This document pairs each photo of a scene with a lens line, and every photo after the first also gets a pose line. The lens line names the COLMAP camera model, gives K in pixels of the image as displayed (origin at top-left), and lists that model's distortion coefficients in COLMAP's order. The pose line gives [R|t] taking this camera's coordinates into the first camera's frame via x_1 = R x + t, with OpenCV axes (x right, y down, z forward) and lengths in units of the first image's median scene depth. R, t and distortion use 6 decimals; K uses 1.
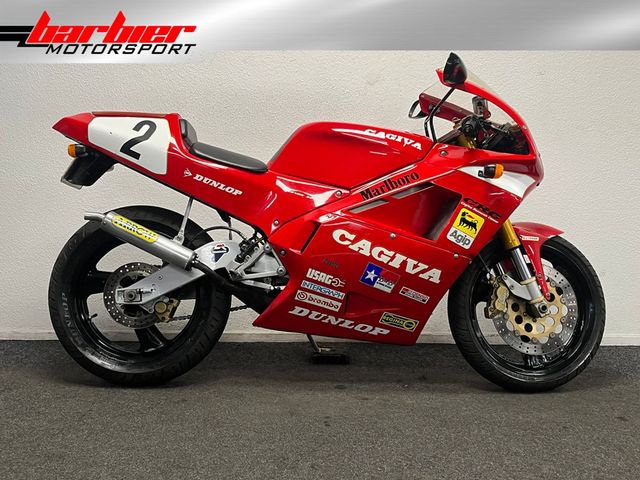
lens RADIAL K [[673.9, 0, 320.0], [0, 673.9, 240.0], [0, 0, 1]] dist [0.006987, -0.002659]
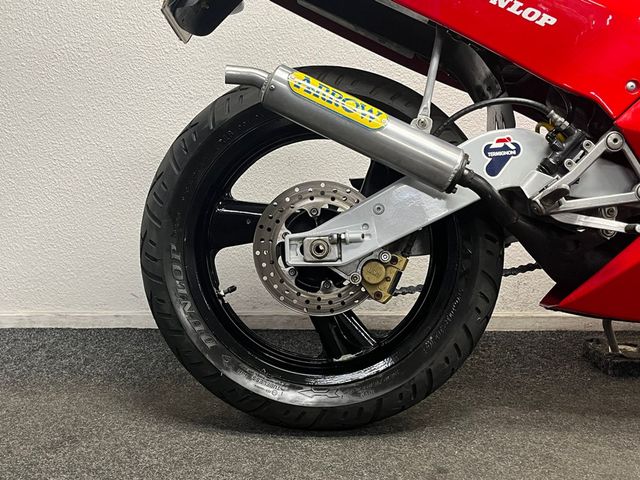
lens RADIAL K [[749.9, 0, 320.0], [0, 749.9, 240.0], [0, 0, 1]] dist [0.046993, -0.006559]
pose [[0.998667, -0.012459, -0.050095, -0.246737], [0.015615, 0.997885, 0.063101, 0.042186], [0.049203, -0.063800, 0.996749, 0.462504]]
